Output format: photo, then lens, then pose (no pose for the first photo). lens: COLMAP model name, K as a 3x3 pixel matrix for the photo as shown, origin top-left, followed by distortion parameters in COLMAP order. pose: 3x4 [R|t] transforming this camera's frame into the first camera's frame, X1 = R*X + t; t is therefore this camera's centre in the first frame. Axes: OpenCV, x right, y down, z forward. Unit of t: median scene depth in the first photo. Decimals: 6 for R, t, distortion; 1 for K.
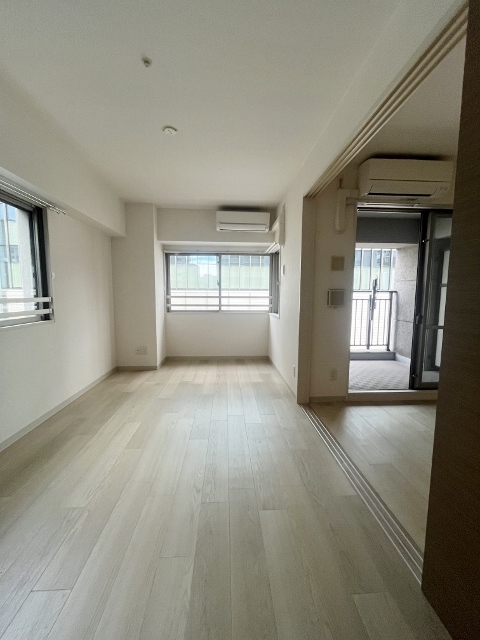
lens RADIAL K [[258.3, 0, 239.6], [0, 258.3, 322.3], [0, 0, 1]] dist [0.001348, -0.000171]
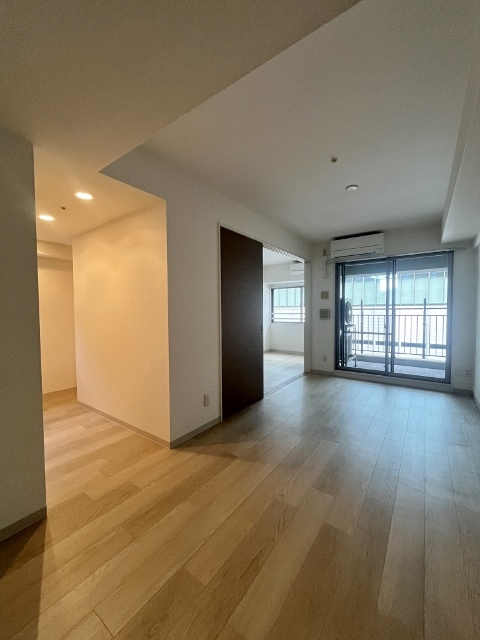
lens RADIAL K [[258.3, 0, 240.4], [0, 258.3, 321.1], [0, 0, 1]] dist [0.001348, -0.000171]
pose [[0.773857, 0.017534, -0.633118, 0.638429], [-0.061751, 0.996943, -0.047868, 0.045958], [0.630343, 0.076139, 0.772574, -0.450613]]
